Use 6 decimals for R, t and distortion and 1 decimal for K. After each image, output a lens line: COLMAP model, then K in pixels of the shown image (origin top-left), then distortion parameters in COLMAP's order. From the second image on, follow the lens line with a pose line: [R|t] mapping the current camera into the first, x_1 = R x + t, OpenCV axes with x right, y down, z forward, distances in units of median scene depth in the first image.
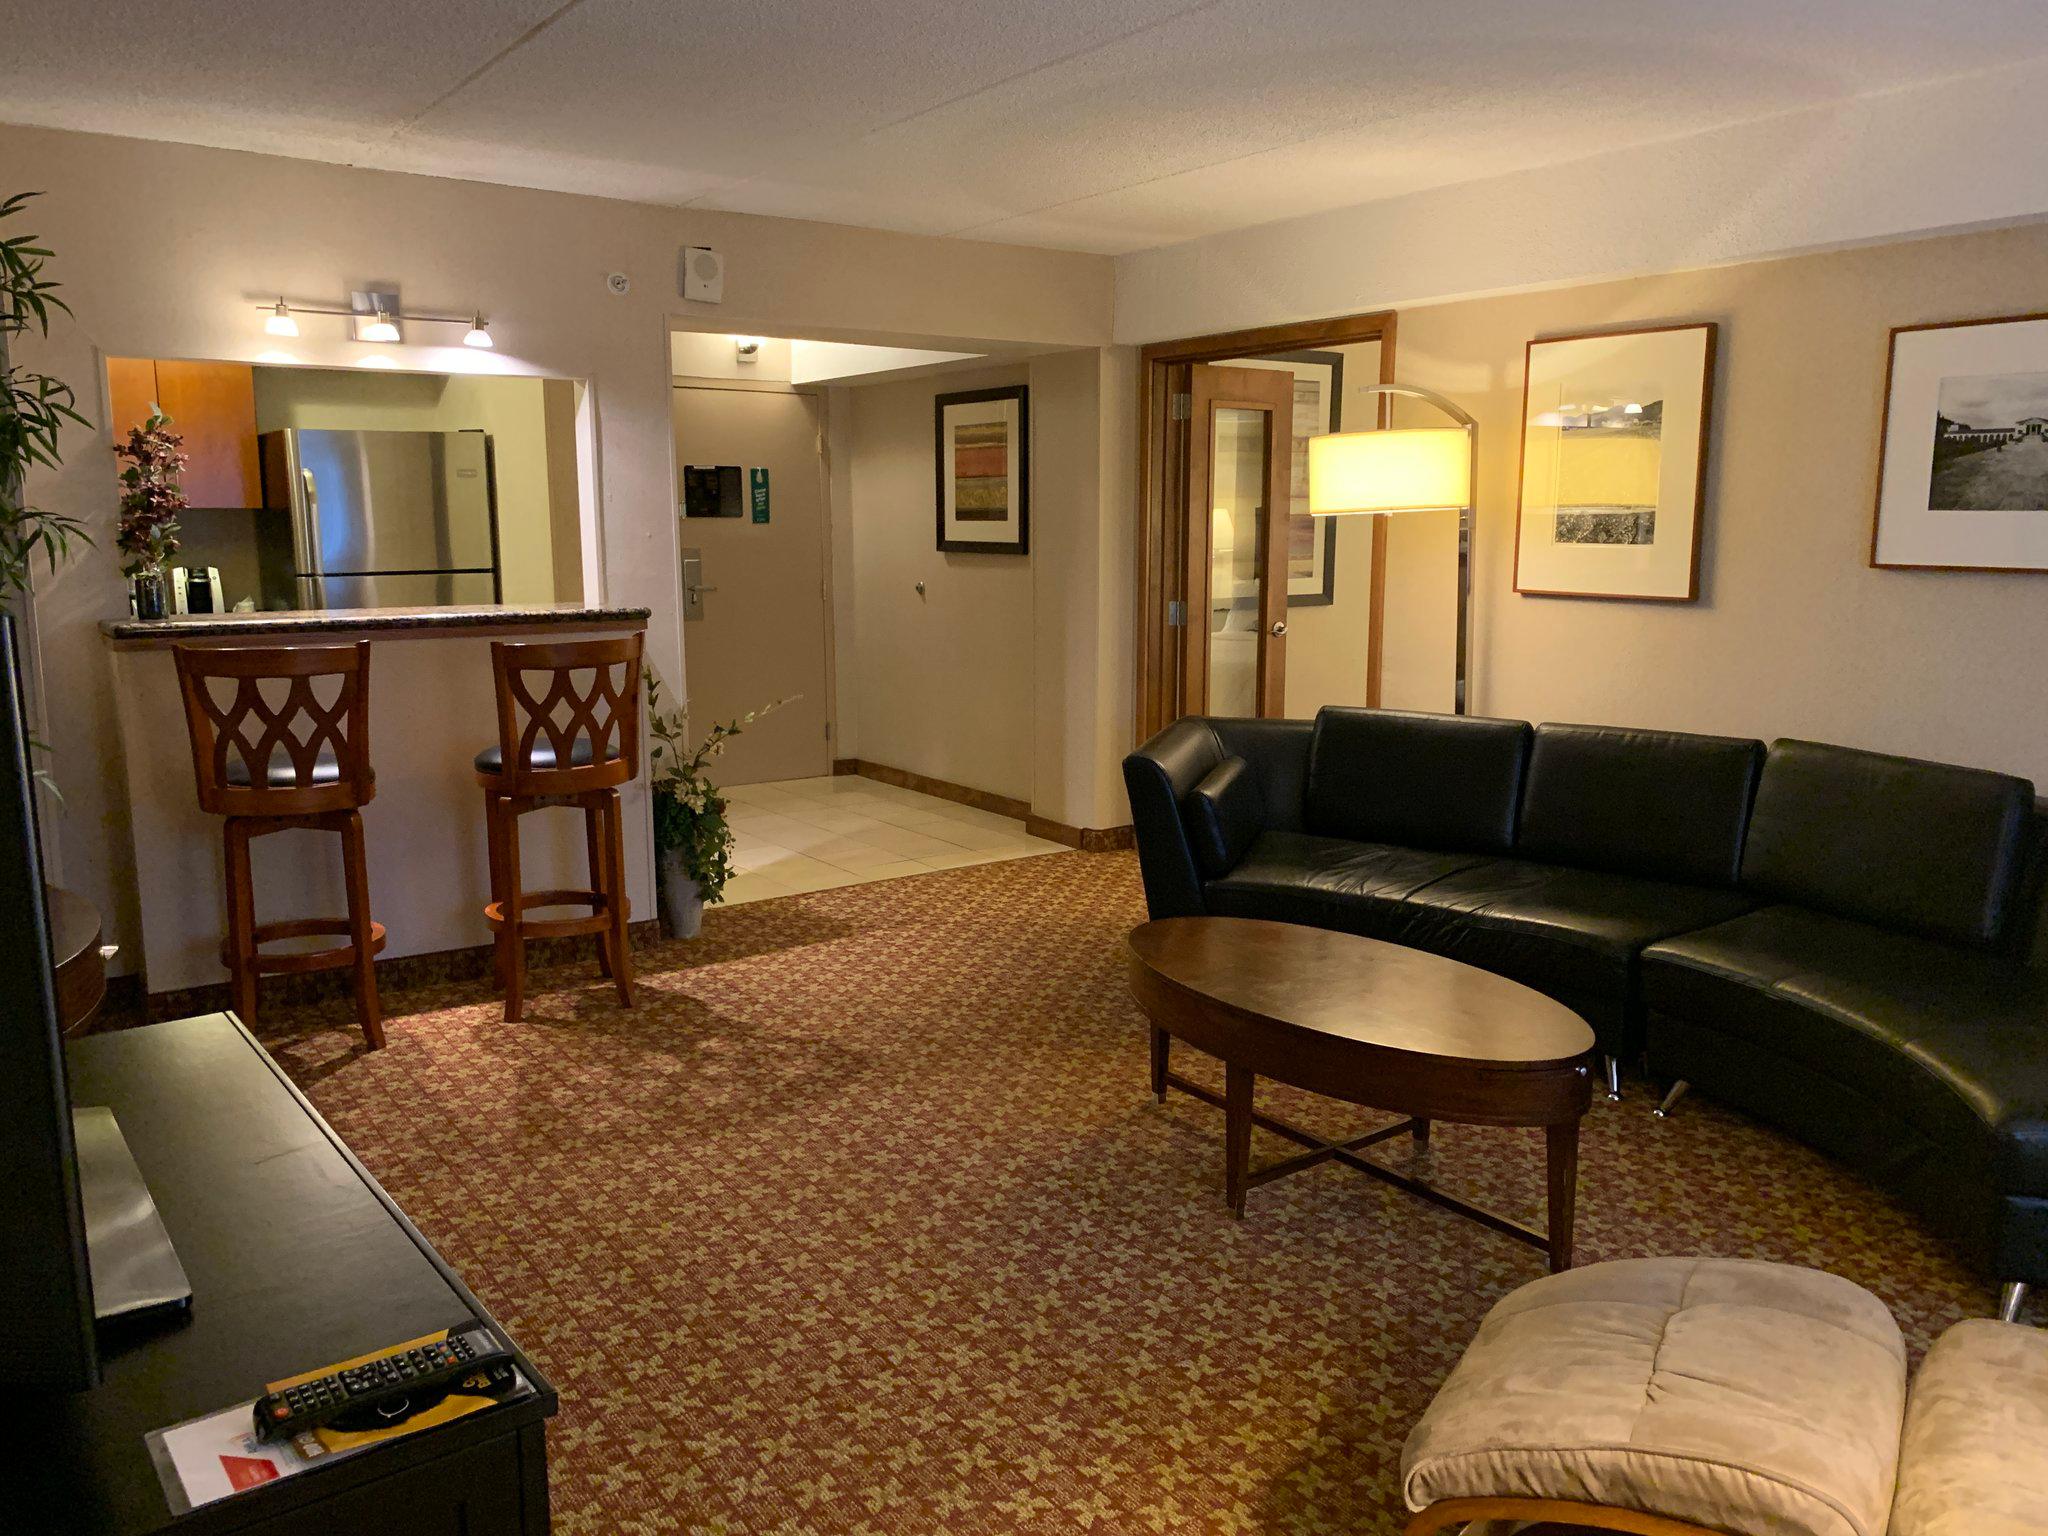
lens RADIAL K [[1588.9, 0, 1024.0], [0, 1588.9, 768.0], [0, 0, 1]] dist [0.000621, -0.000646]
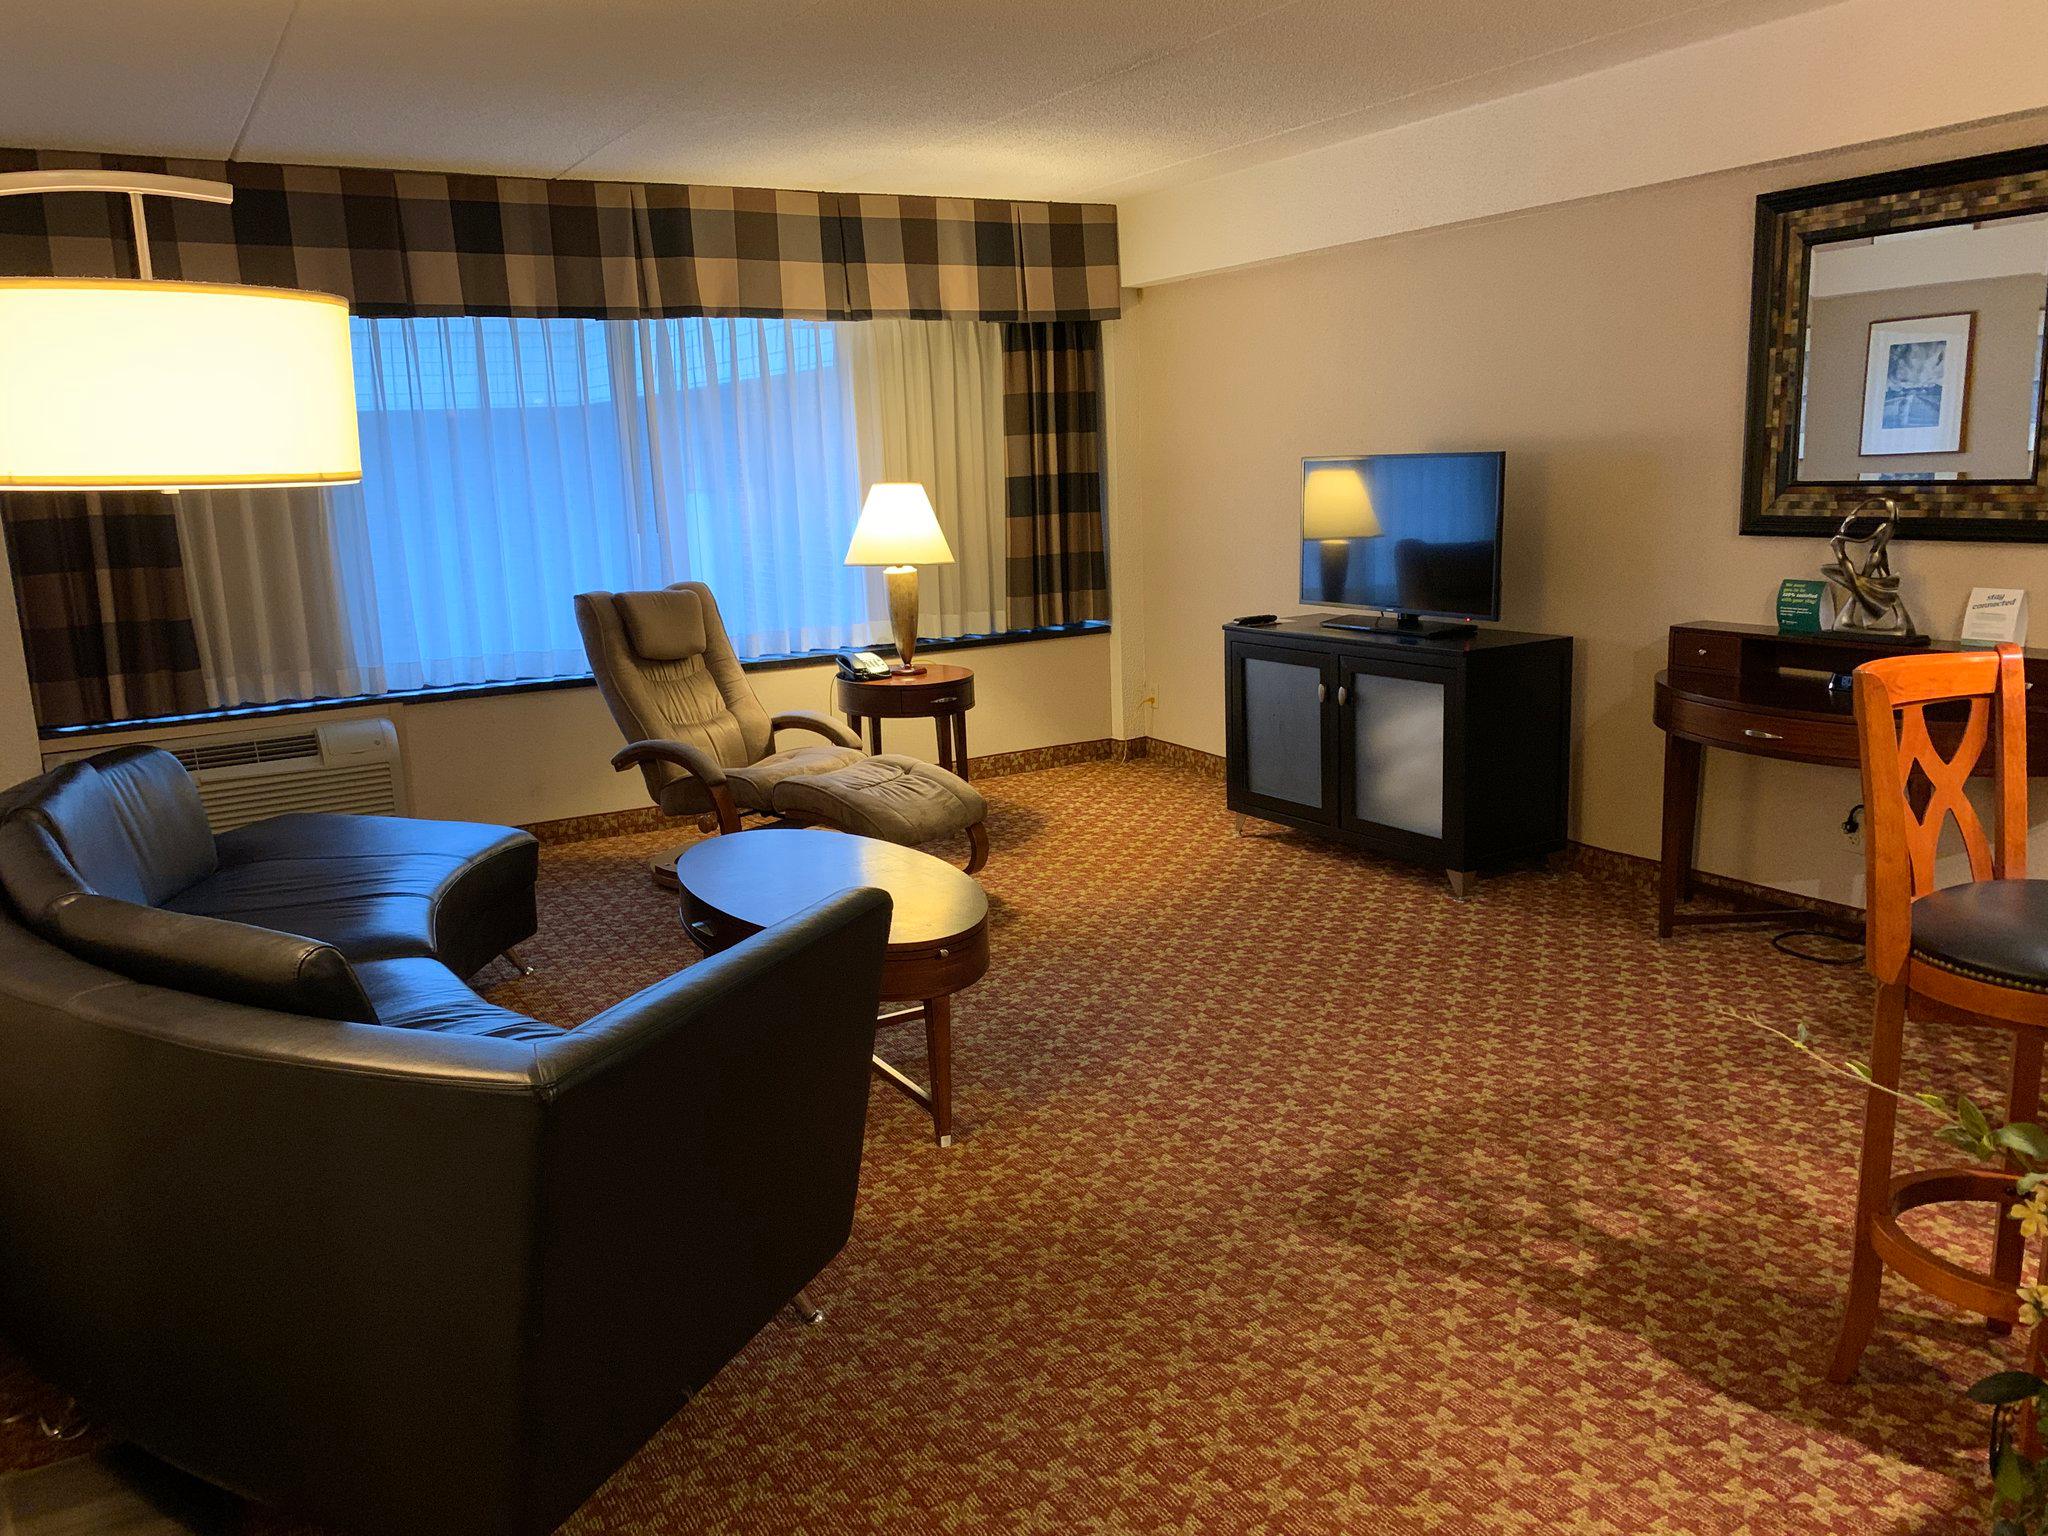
lens RADIAL K [[1522.5, 0, 1024.0], [0, 1522.5, 768.0], [0, 0, 1]] dist [0.055348, -0.056353]
pose [[-0.995255, 0.014962, 0.096141, -0.036810], [0.049125, 0.930188, 0.363782, -0.252747], [-0.083986, 0.366779, -0.926509, 1.533462]]
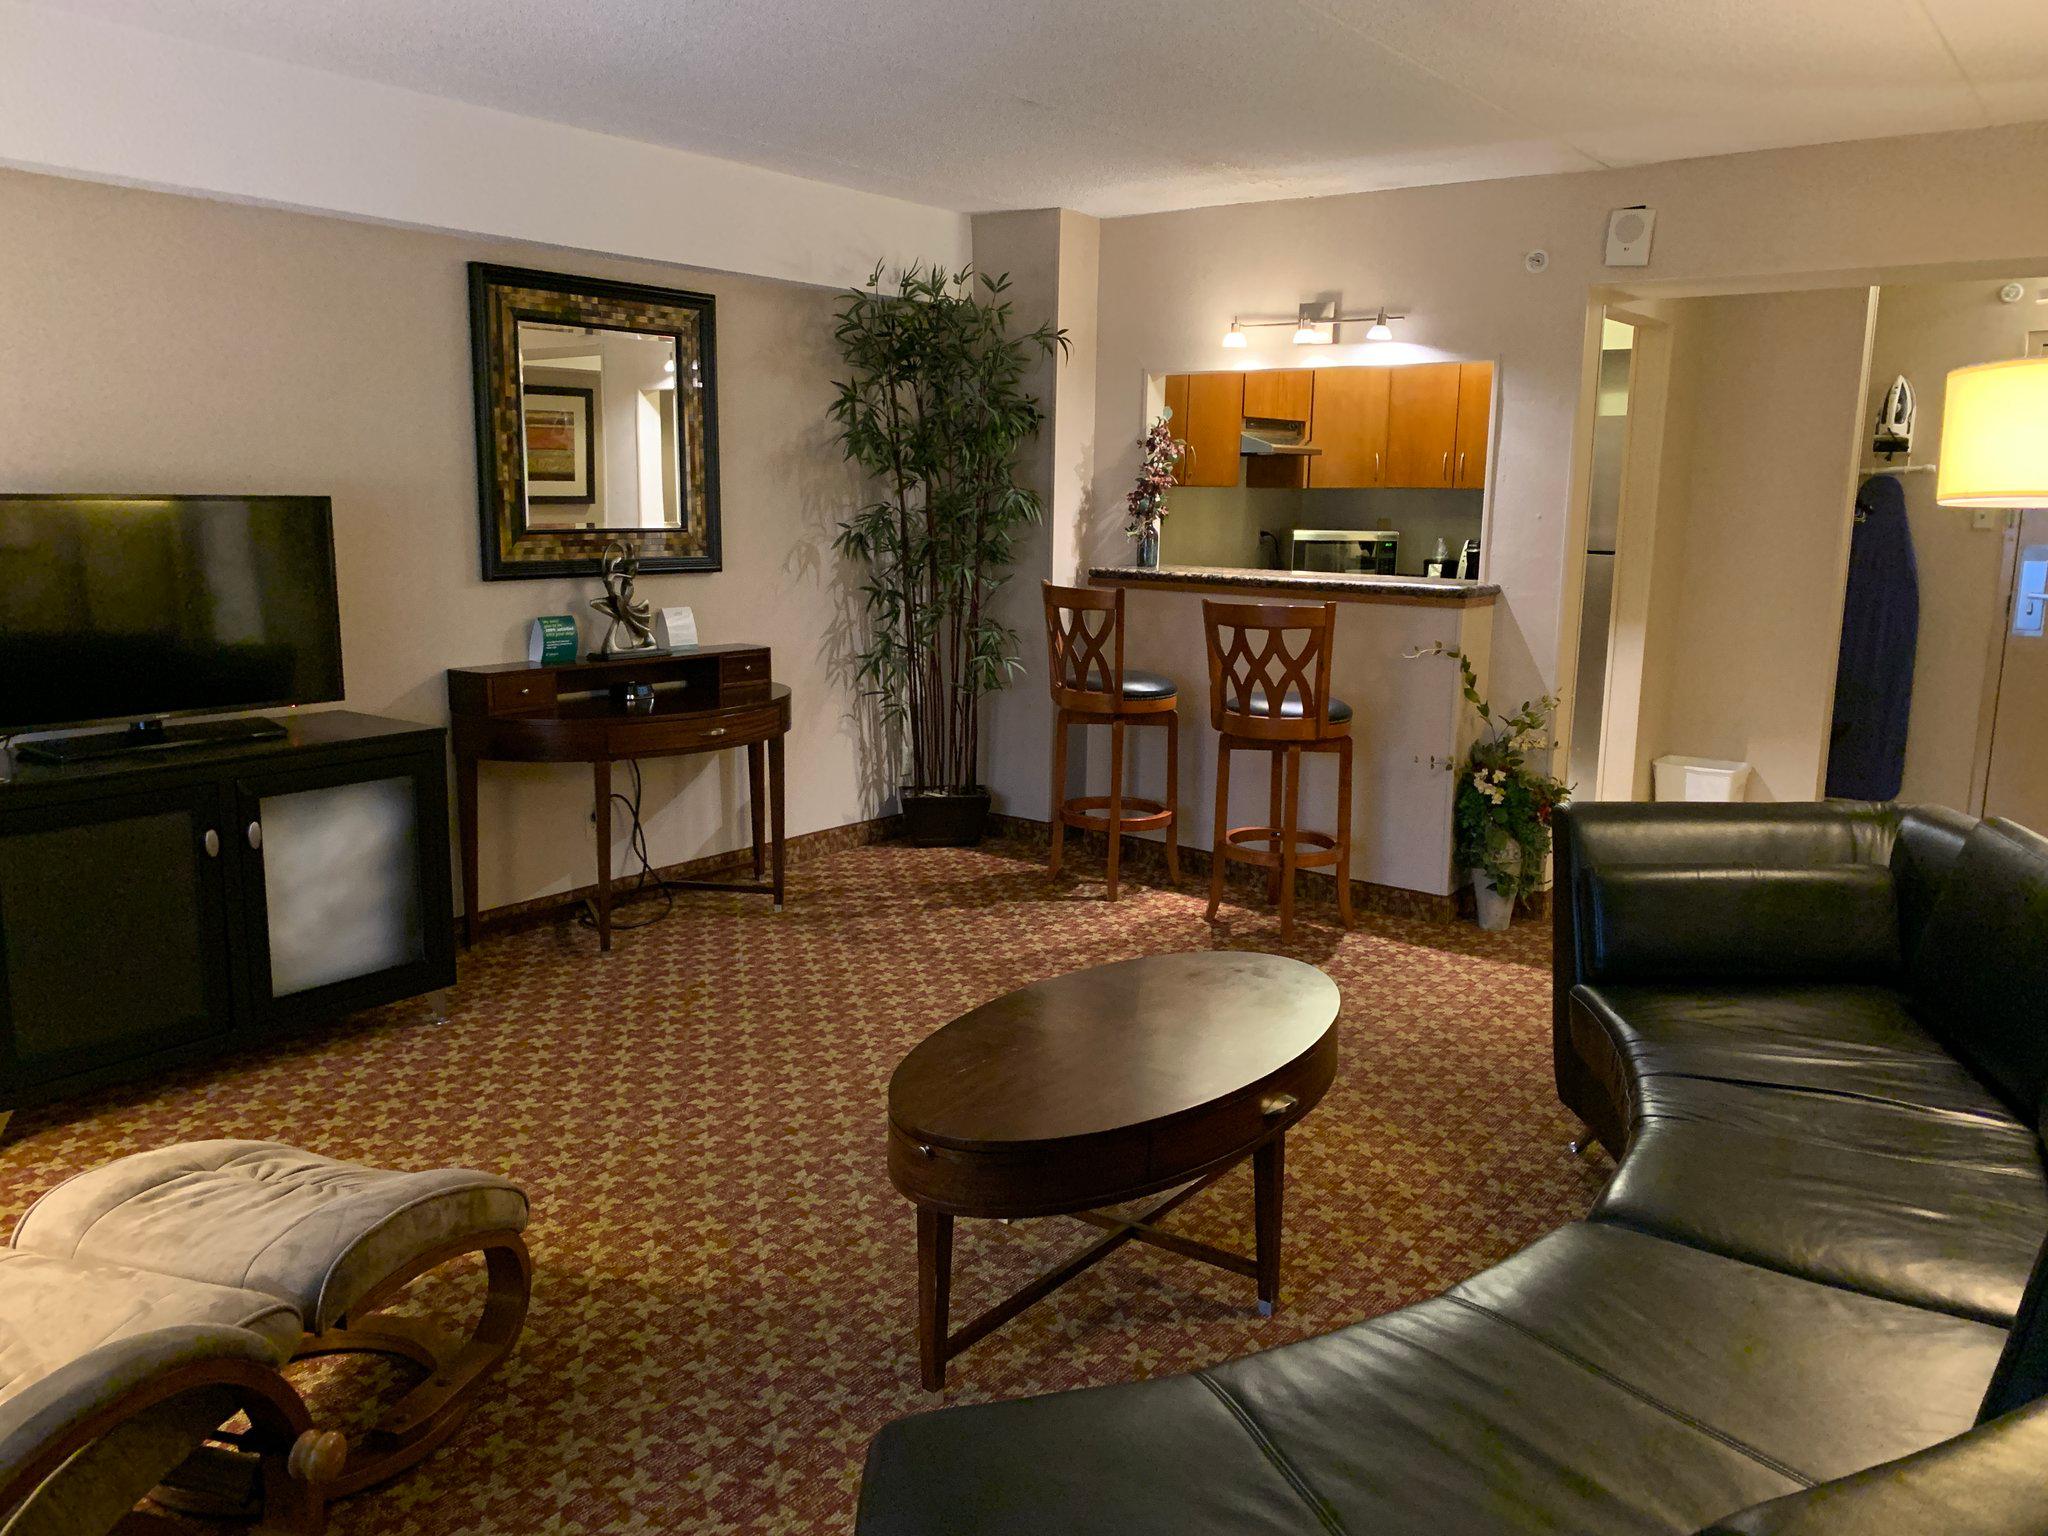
lens RADIAL K [[1522.5, 0, 1024.0], [0, 1522.5, 768.0], [0, 0, 1]] dist [0.055348, -0.056353]
pose [[0.279238, 0.176665, -0.943830, 0.724739], [-0.173785, 0.975995, 0.131270, -0.080088], [0.944365, 0.127368, 0.303236, 0.536527]]
